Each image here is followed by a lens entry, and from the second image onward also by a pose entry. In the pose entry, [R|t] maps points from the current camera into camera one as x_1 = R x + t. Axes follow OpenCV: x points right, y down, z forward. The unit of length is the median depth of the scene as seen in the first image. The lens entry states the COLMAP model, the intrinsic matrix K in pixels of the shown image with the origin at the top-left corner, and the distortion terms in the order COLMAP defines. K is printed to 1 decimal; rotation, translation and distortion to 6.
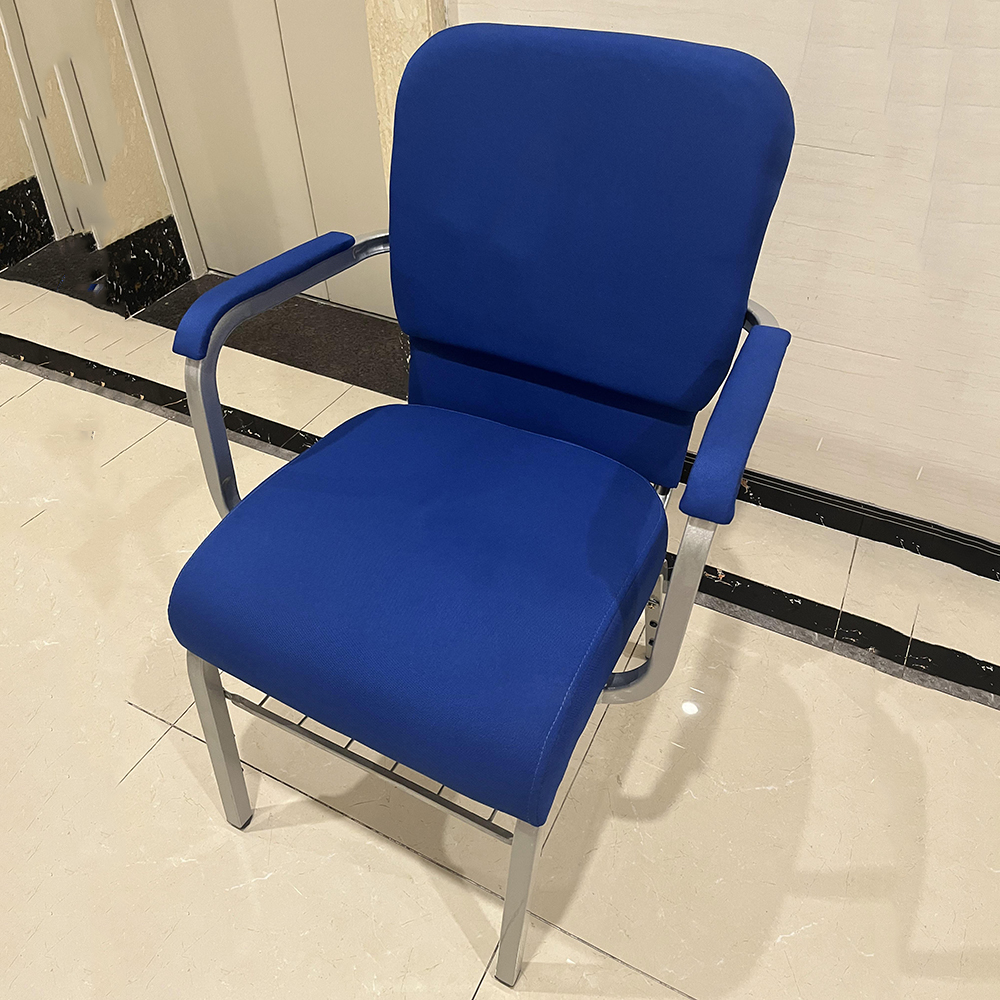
lens RADIAL K [[775.5, 0, 503.2], [0, 775.5, 506.3], [0, 0, 1]] dist [0.038658, -0.091979]
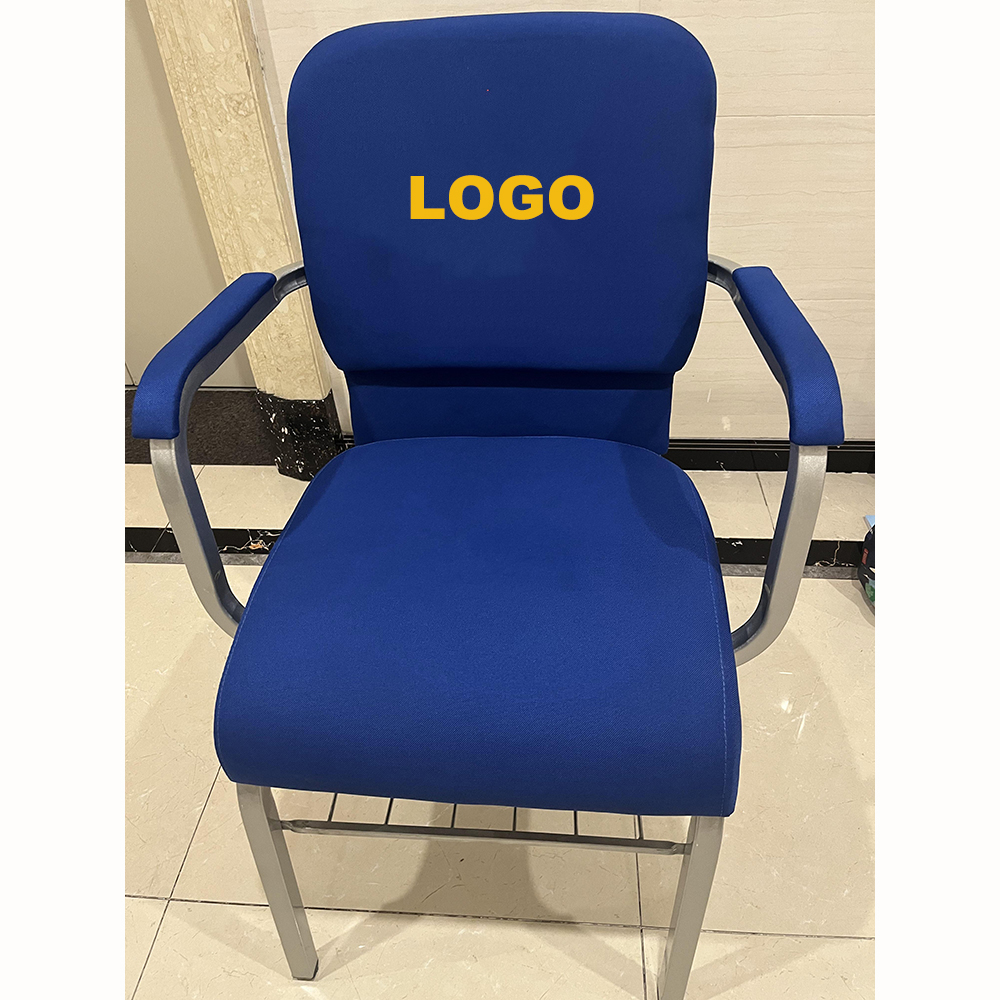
lens RADIAL K [[775.5, 0, 502.2], [0, 775.5, 498.4], [0, 0, 1]] dist [0.038658, -0.091979]
pose [[0.921132, -0.269102, 0.281246, -0.234035], [0.285262, 0.958292, -0.017370, -0.009736], [-0.264842, 0.096229, 0.959478, 0.089591]]
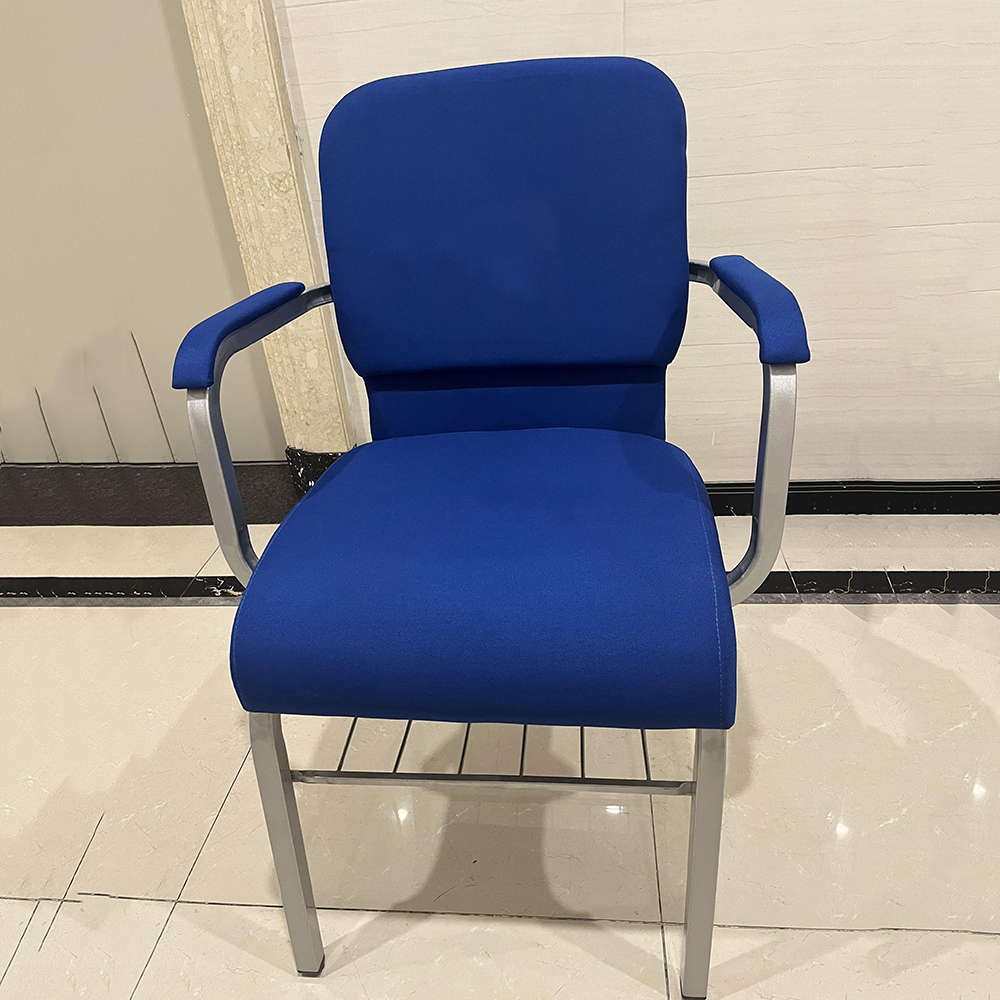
lens RADIAL K [[775.5, 0, 498.5], [0, 775.5, 494.4], [0, 0, 1]] dist [0.038658, -0.091979]
pose [[0.929039, -0.230669, 0.289271, -0.269605], [0.296184, 0.932239, -0.207860, 0.166785], [-0.221723, 0.278788, 0.934407, 0.067482]]
